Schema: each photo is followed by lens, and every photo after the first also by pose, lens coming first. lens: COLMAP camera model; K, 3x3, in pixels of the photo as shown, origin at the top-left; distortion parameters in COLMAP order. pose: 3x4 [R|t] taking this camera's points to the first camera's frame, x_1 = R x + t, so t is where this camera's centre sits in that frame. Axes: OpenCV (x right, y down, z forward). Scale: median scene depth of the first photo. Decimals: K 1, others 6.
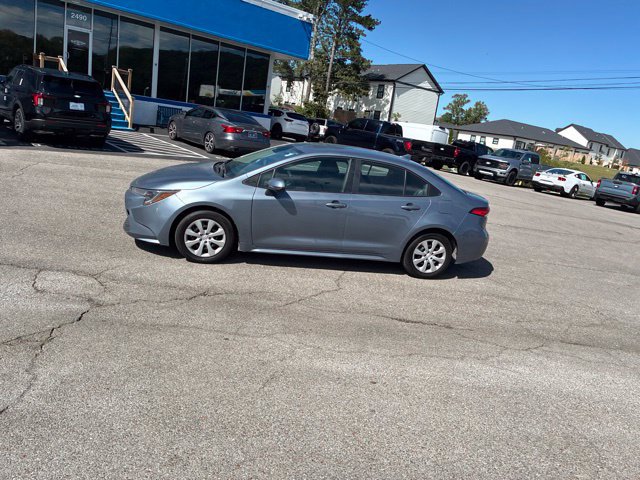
lens RADIAL K [[491.1, 0, 330.8], [0, 491.1, 241.3], [0, 0, 1]] dist [0.027836, -0.006880]
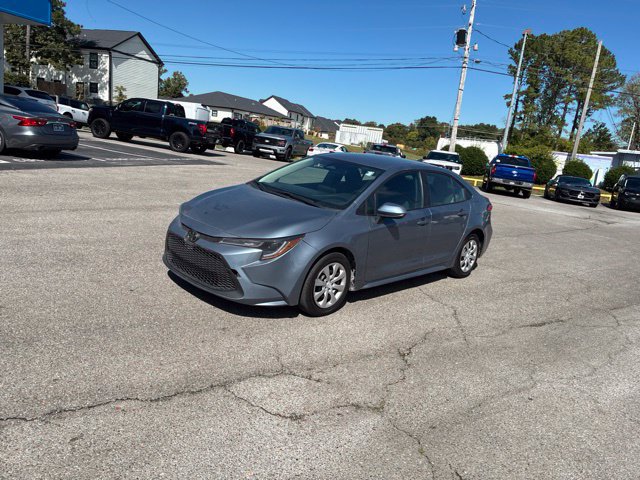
lens RADIAL K [[490.1, 0, 316.8], [0, 490.1, 237.7], [0, 0, 1]] dist [0.054547, -0.074152]
pose [[0.839134, -0.158440, 0.520338, -0.370375], [0.131107, 0.987346, 0.089210, -0.087160], [-0.527888, -0.006639, 0.849288, 0.166740]]
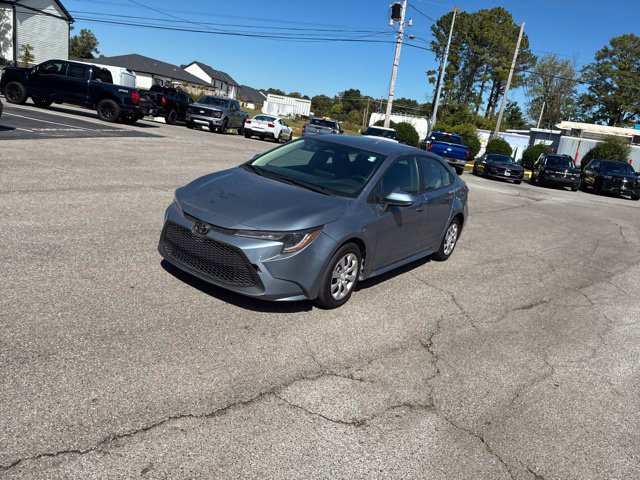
lens RADIAL K [[491.6, 0, 317.2], [0, 491.6, 237.8], [0, 0, 1]] dist [0.059590, -0.080391]
pose [[0.747349, -0.196282, 0.634778, -0.421979], [0.118146, 0.979402, 0.163747, -0.110447], [-0.653844, -0.047380, 0.755145, 0.227064]]
